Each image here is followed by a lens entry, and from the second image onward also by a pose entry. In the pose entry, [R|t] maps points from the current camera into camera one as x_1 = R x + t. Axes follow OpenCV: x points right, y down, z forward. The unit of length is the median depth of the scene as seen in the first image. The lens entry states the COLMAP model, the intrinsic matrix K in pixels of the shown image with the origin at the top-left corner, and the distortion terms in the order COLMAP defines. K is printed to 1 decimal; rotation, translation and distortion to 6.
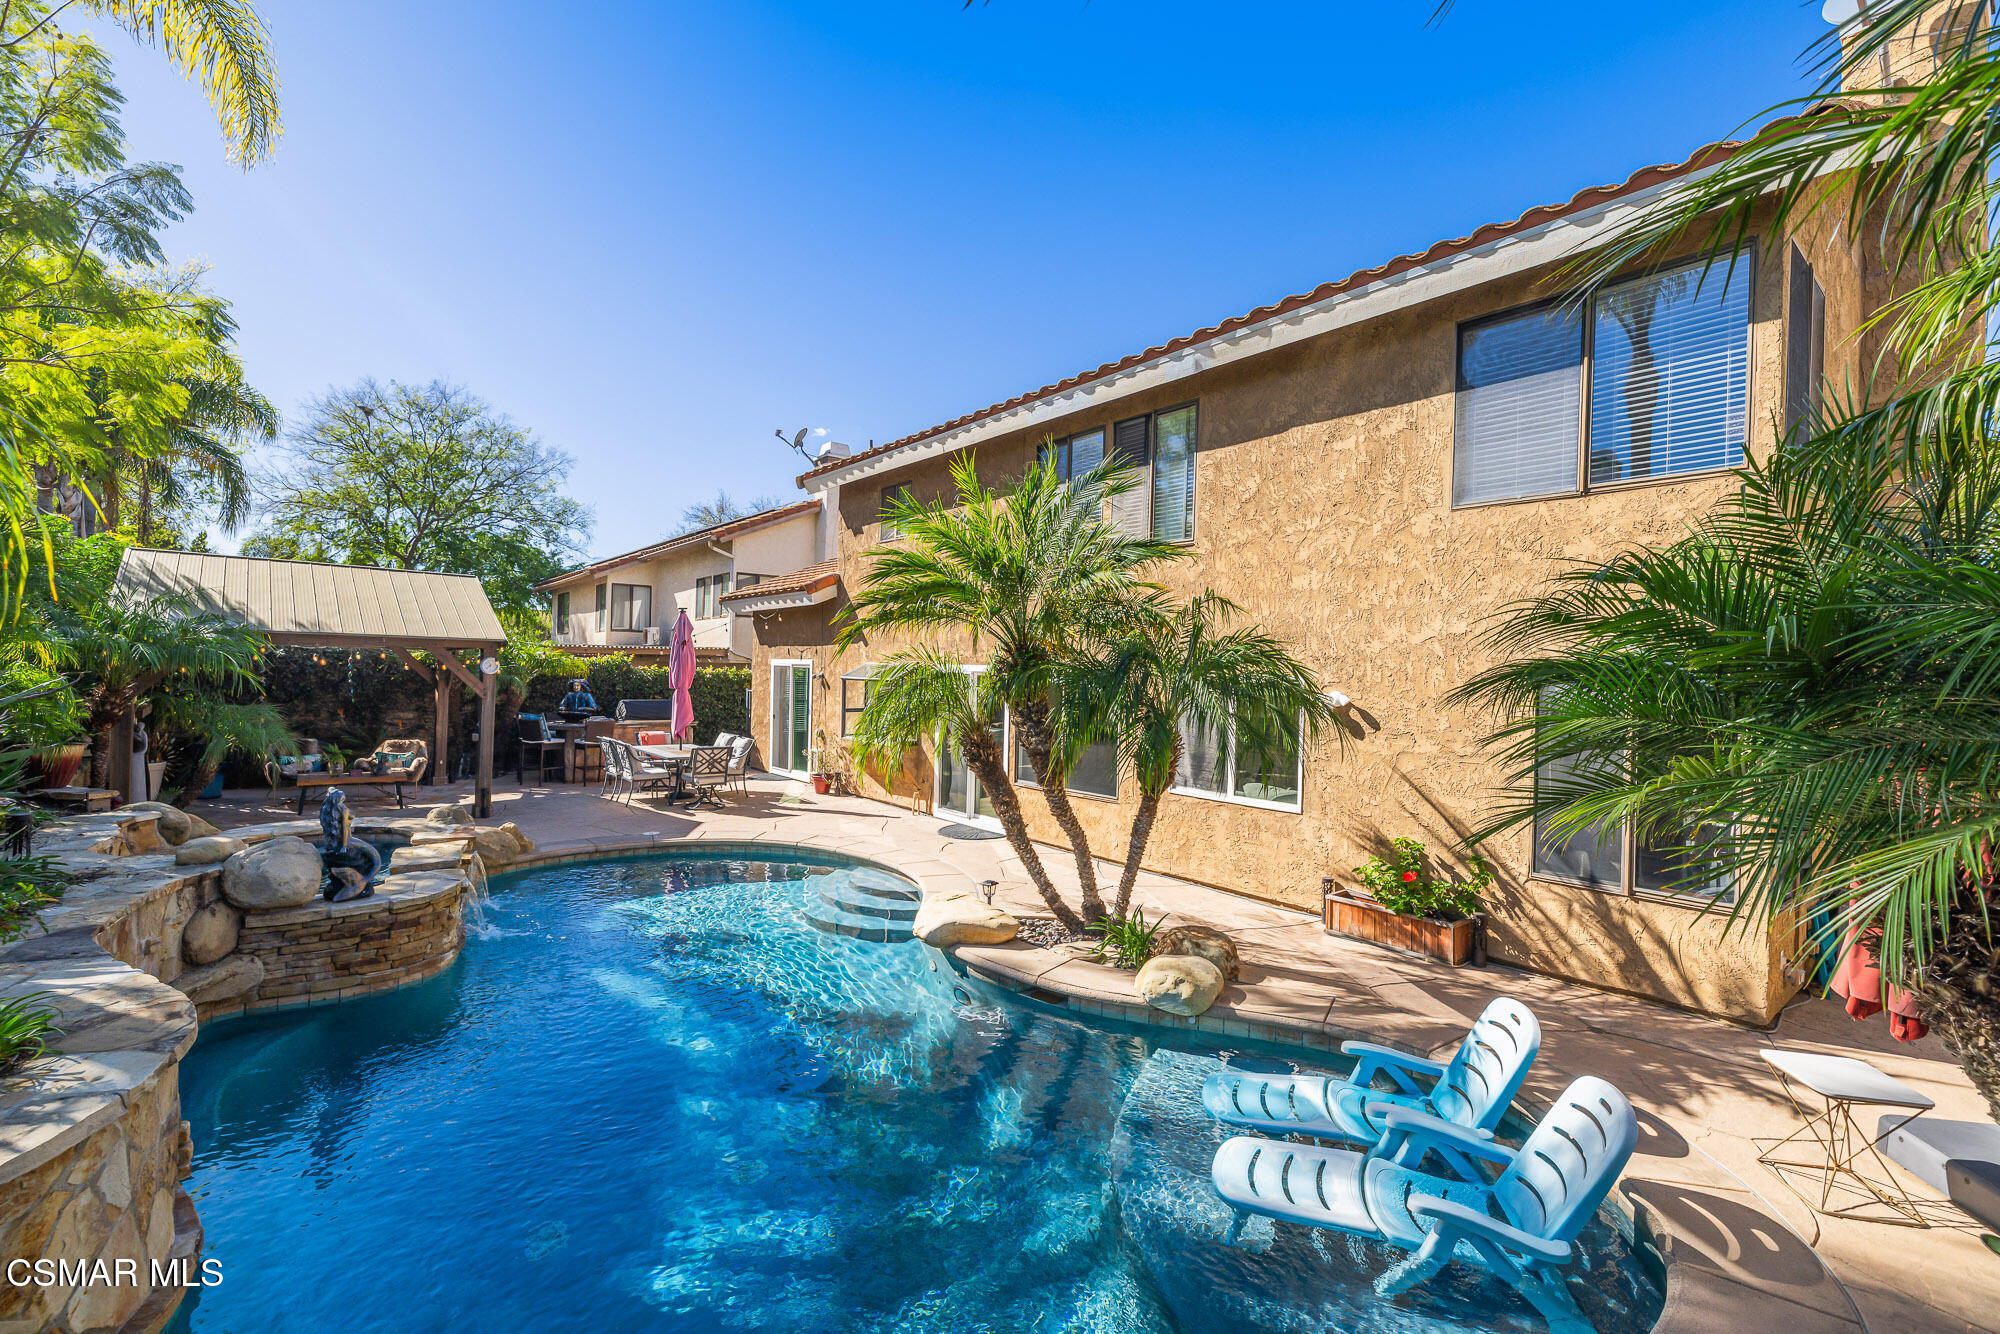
lens RADIAL K [[971.5, 0, 1000.0], [0, 971.5, 667.0], [0, 0, 1]] dist [0.003191, 0.000637]
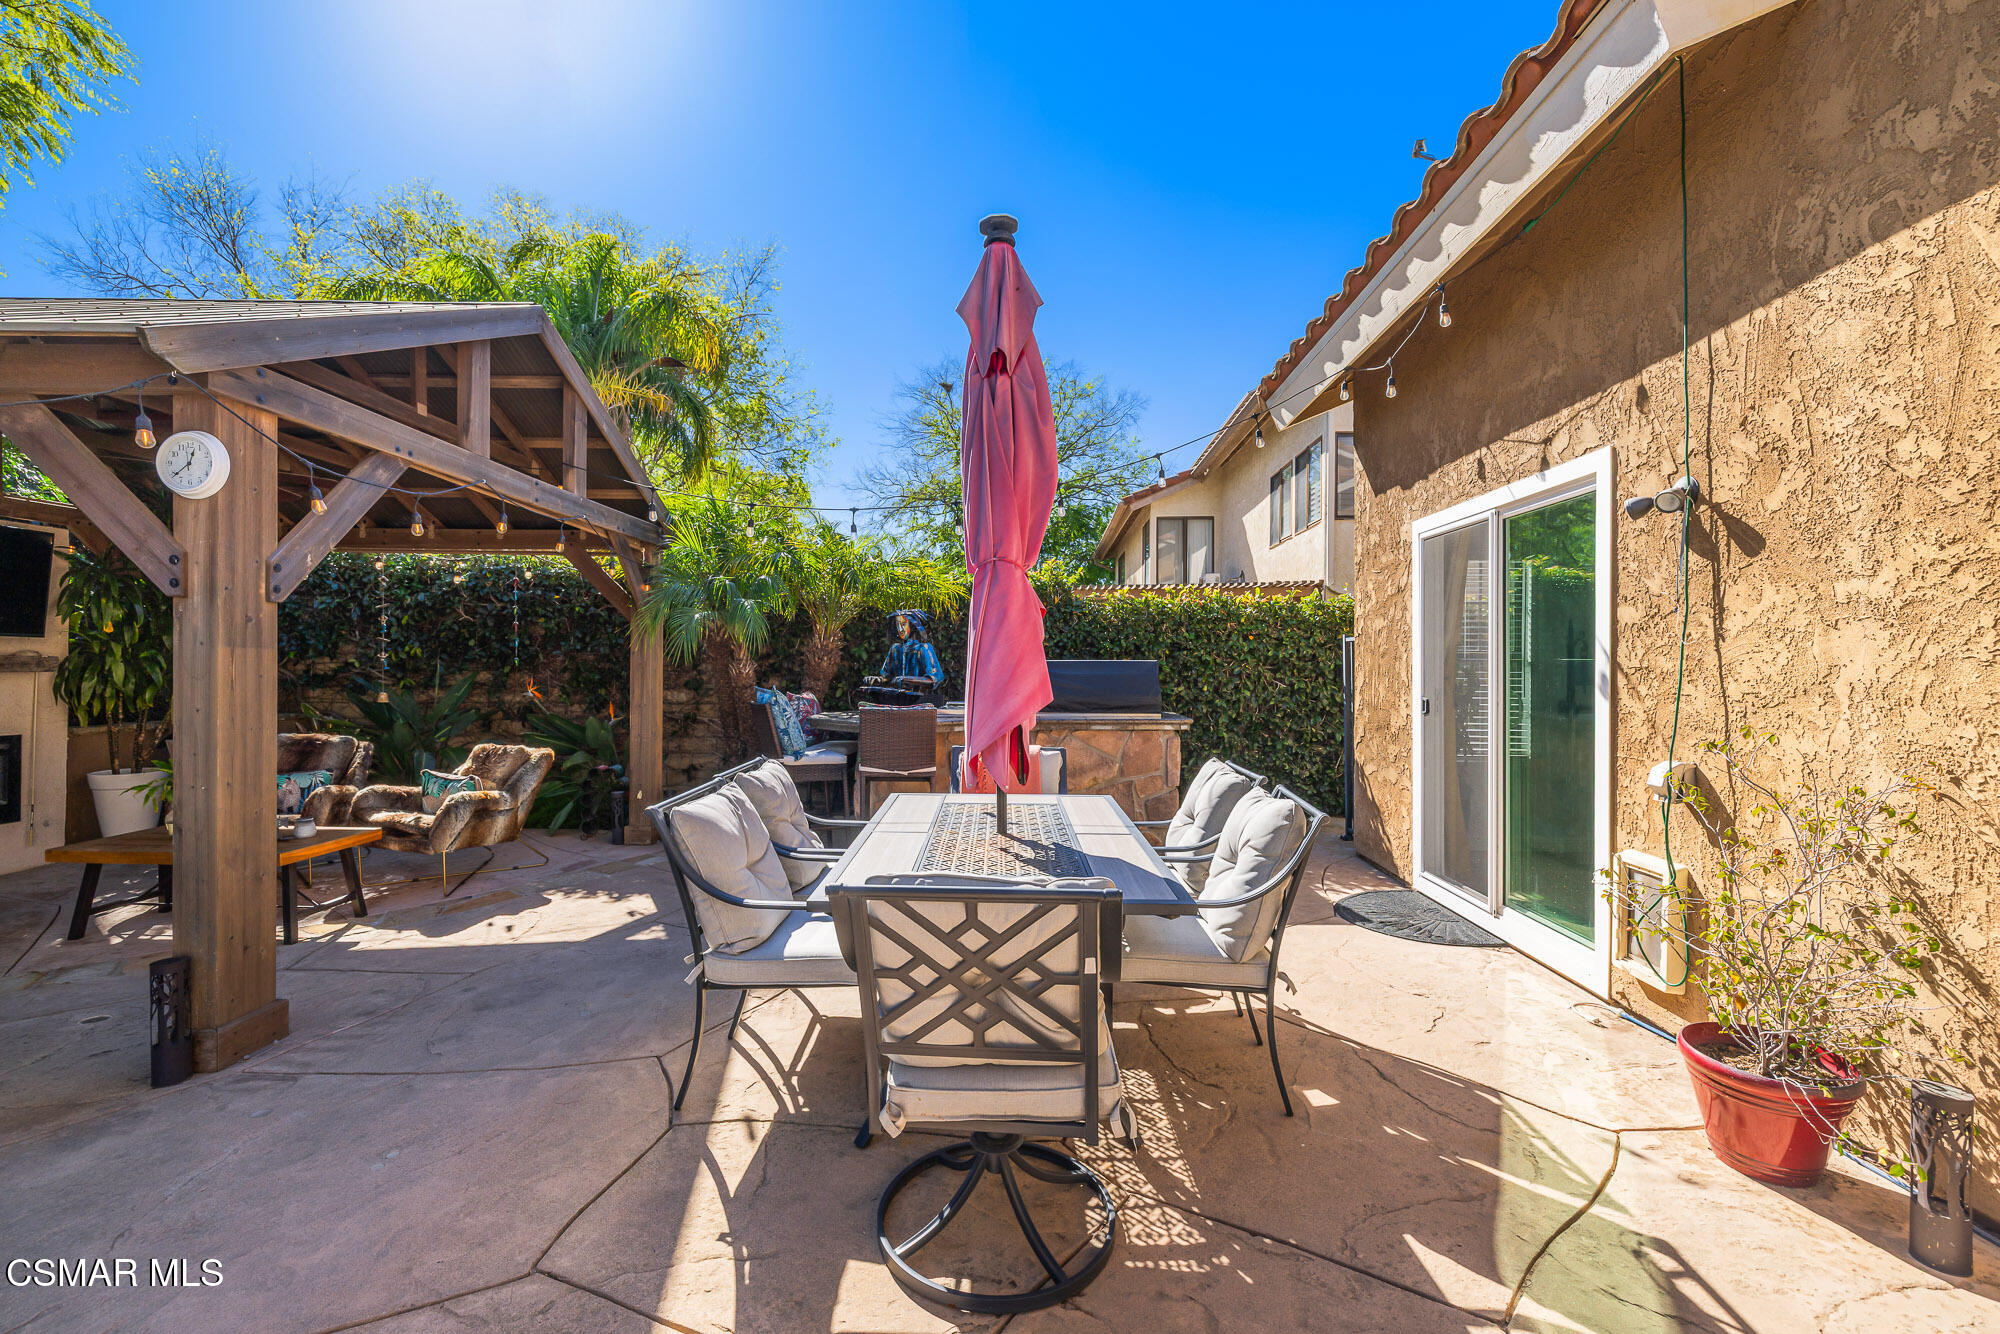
lens RADIAL K [[833.2, 0, 1000.0], [0, 833.2, 667.0], [0, 0, 1]] dist [0.001929, 0.000460]
pose [[0.769631, -0.020328, -0.638166, -0.237500], [0.012011, 0.999777, -0.017361, 0.058573], [0.638376, 0.005697, 0.769703, 1.006686]]
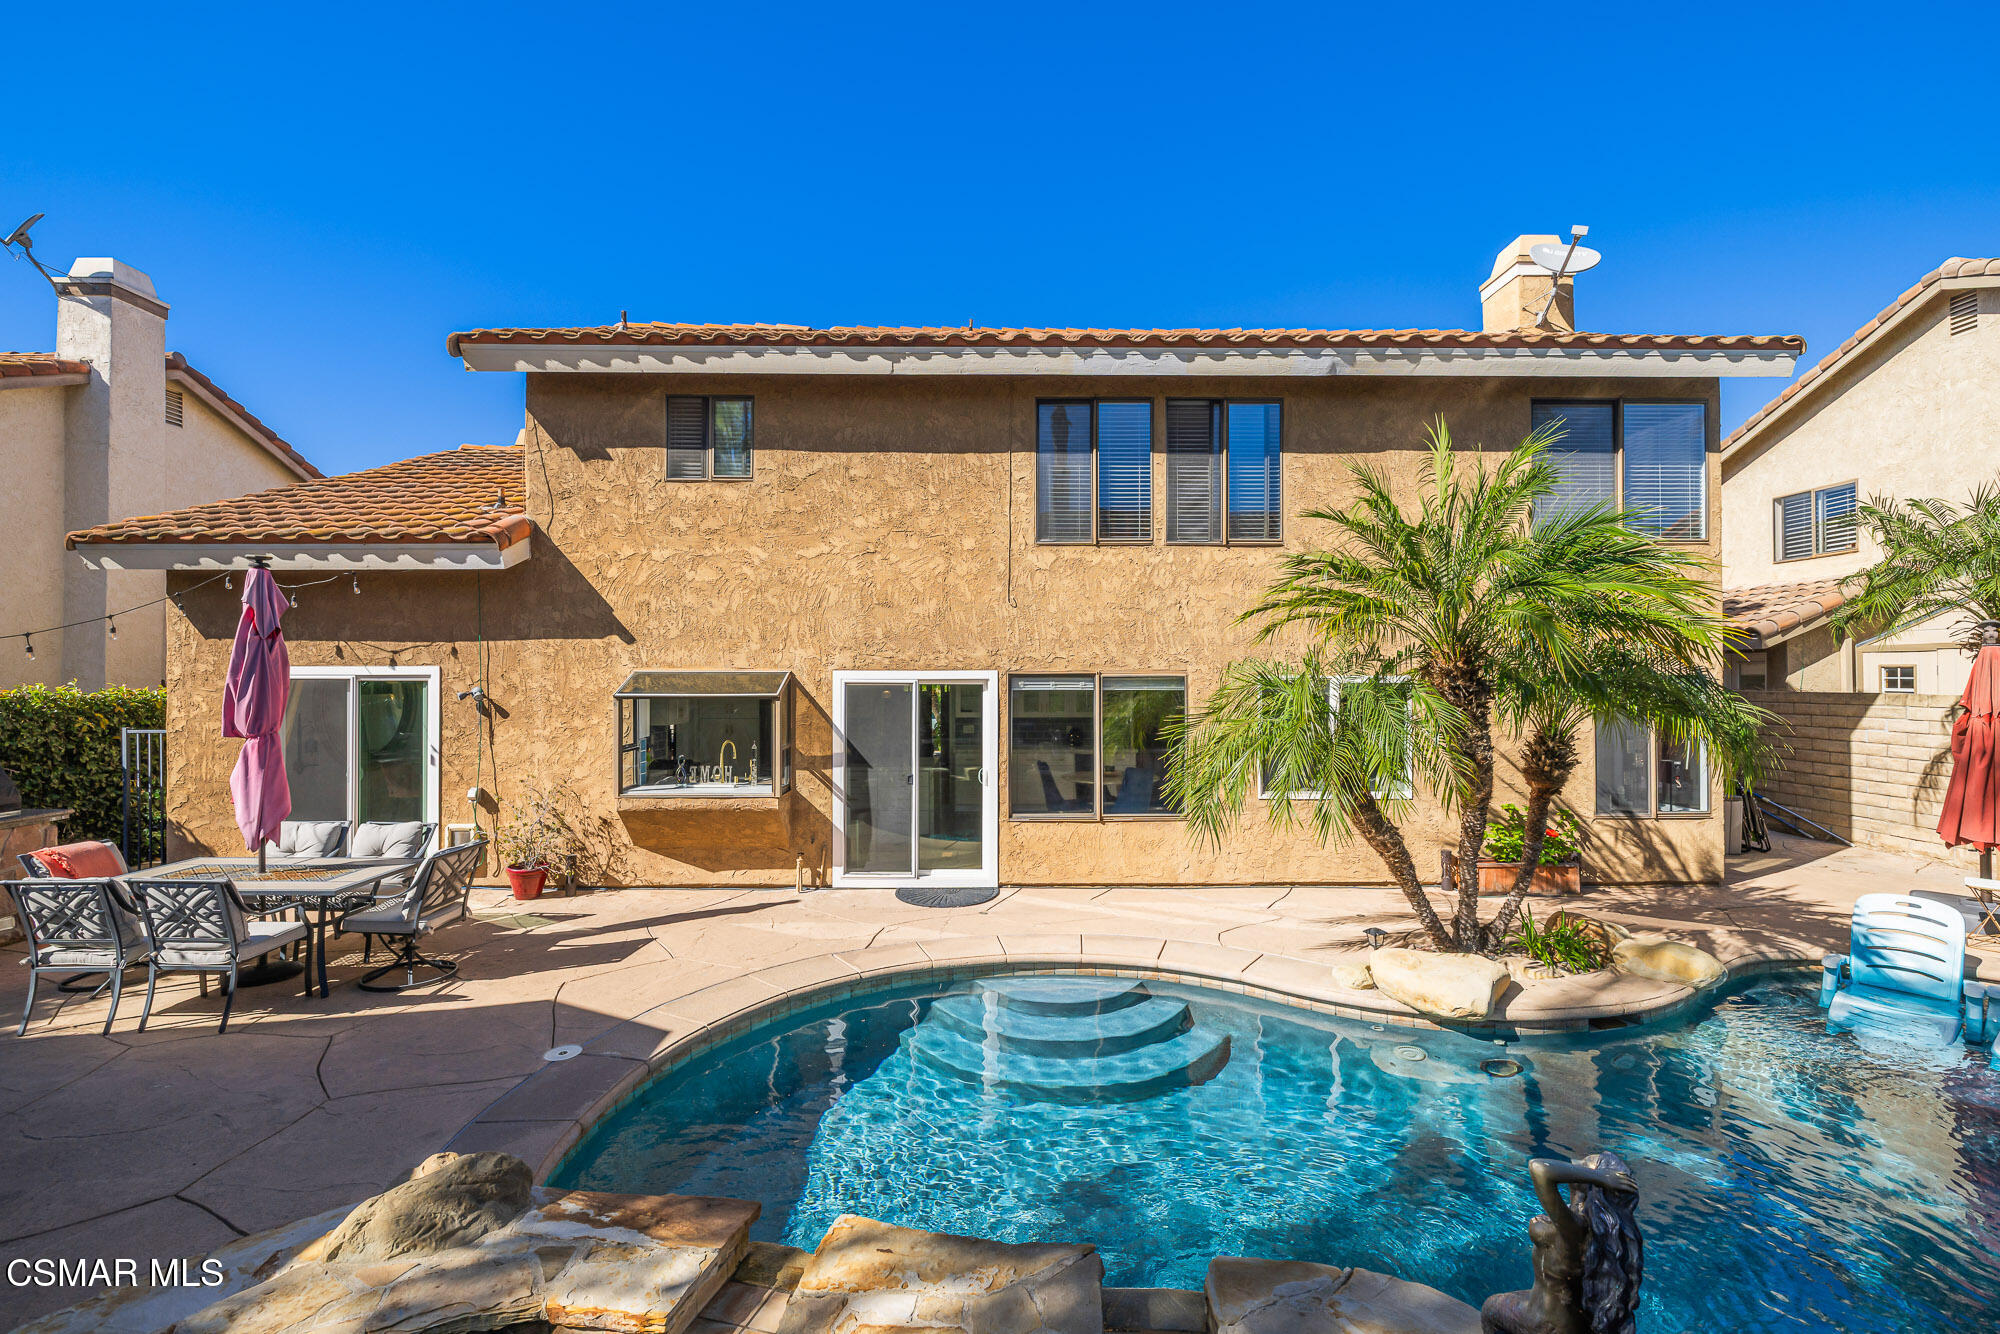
lens RADIAL K [[732.6, 0, 1000.0], [0, 732.6, 667.0], [0, 0, 1]] dist [-0.002001, -0.000117]
pose [[0.576778, -0.009903, 0.816841, -0.464278], [0.012919, 0.999912, 0.003001, -0.005961], [-0.816799, 0.008822, 0.576855, 0.646516]]
